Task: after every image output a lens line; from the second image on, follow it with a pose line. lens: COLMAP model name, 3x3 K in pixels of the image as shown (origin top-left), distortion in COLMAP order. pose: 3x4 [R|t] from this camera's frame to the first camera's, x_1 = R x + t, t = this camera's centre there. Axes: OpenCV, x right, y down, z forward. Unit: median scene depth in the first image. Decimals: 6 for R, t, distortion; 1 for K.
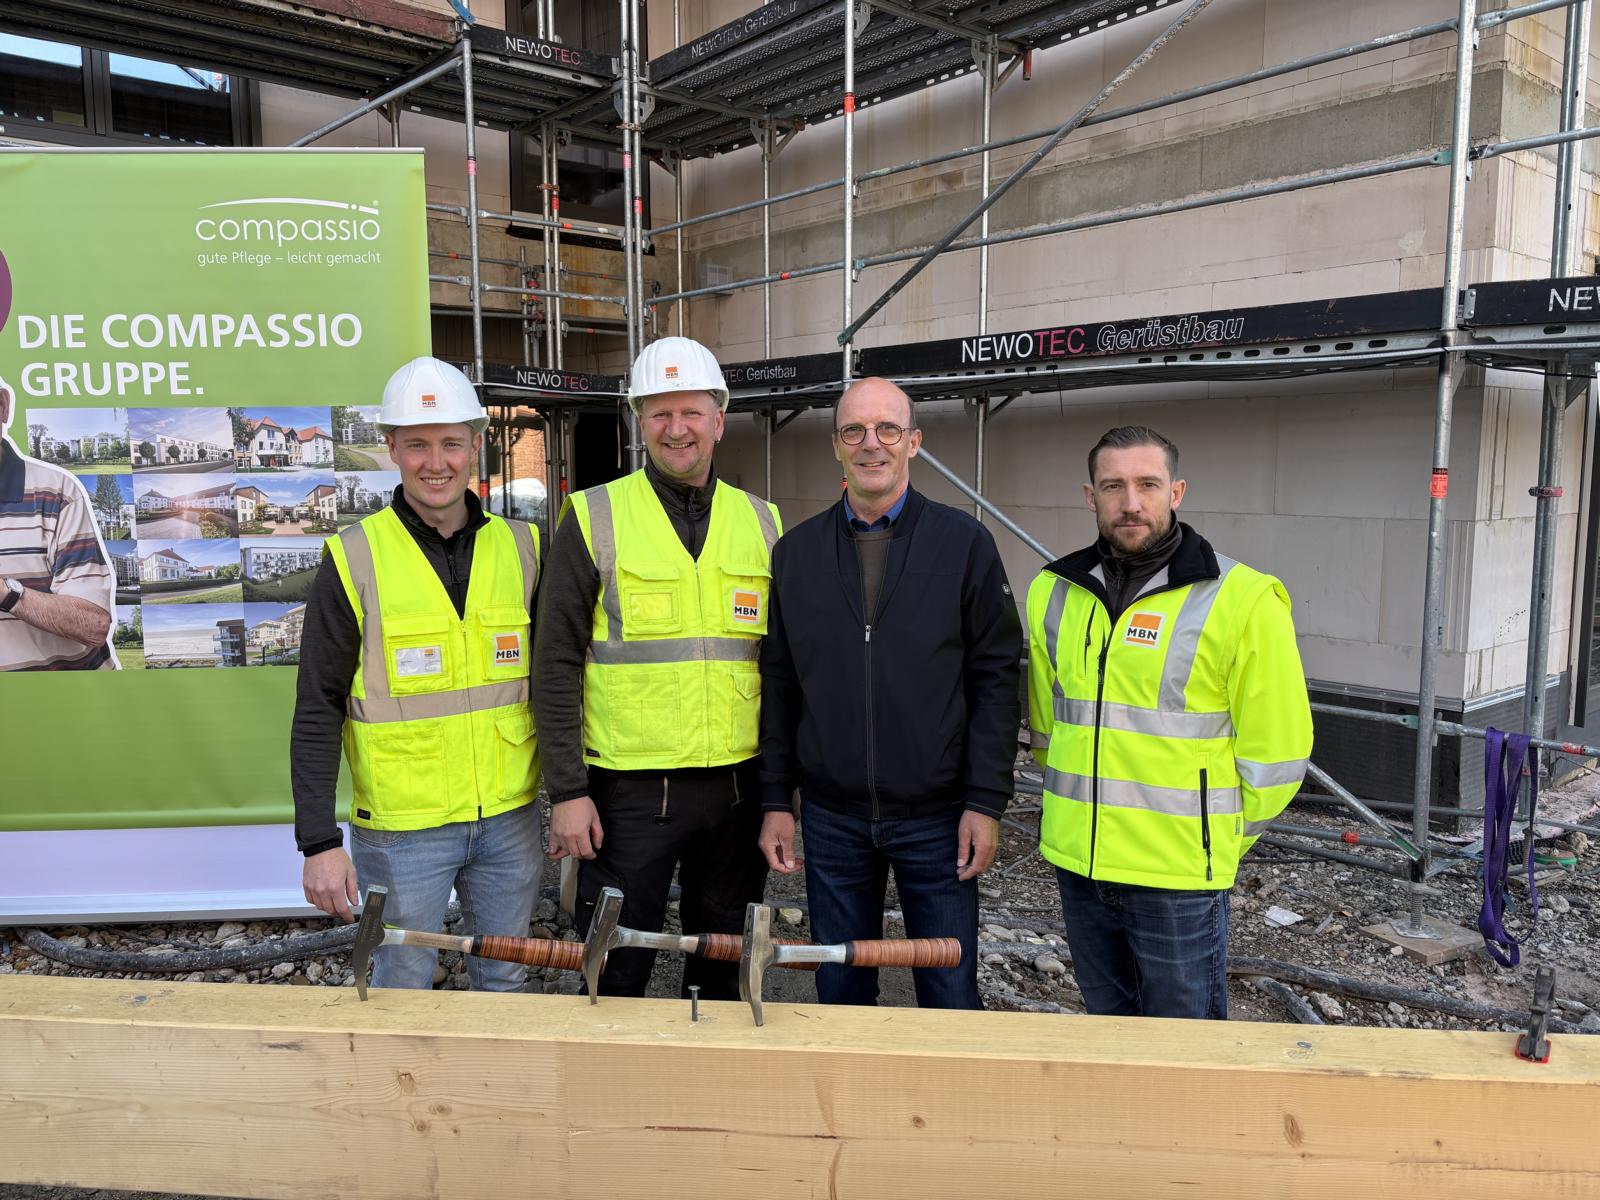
lens RADIAL K [[1210.0, 0, 800.0], [0, 1210.0, 600.0], [0, 0, 1]] dist [0.063875, -0.070328]
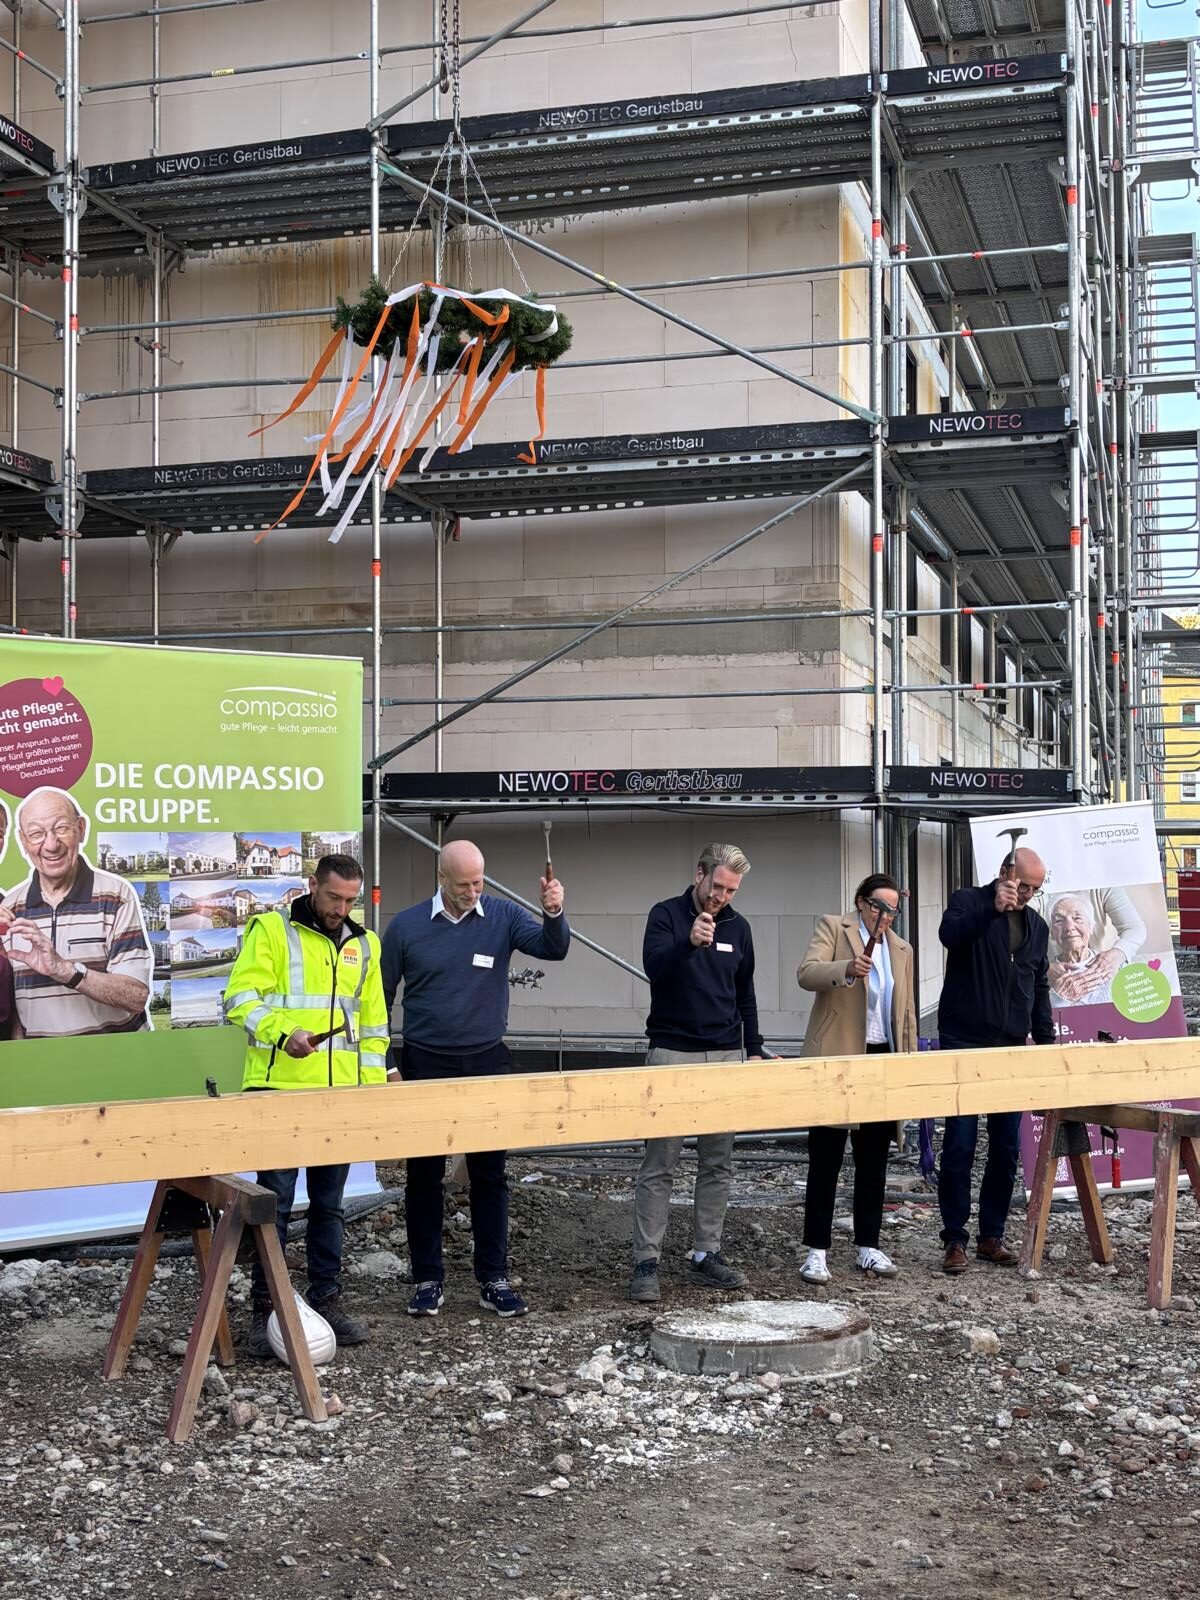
lens RADIAL K [[2046.4, 0, 600.0], [0, 2046.4, 800.0], [0, 0, 1]] dist [0.203241, -0.003944]
pose [[0.830173, 0.020714, 0.557121, -1.407871], [0.064644, 0.988992, -0.133099, 0.139757], [-0.553745, 0.146510, 0.819696, -1.117868]]
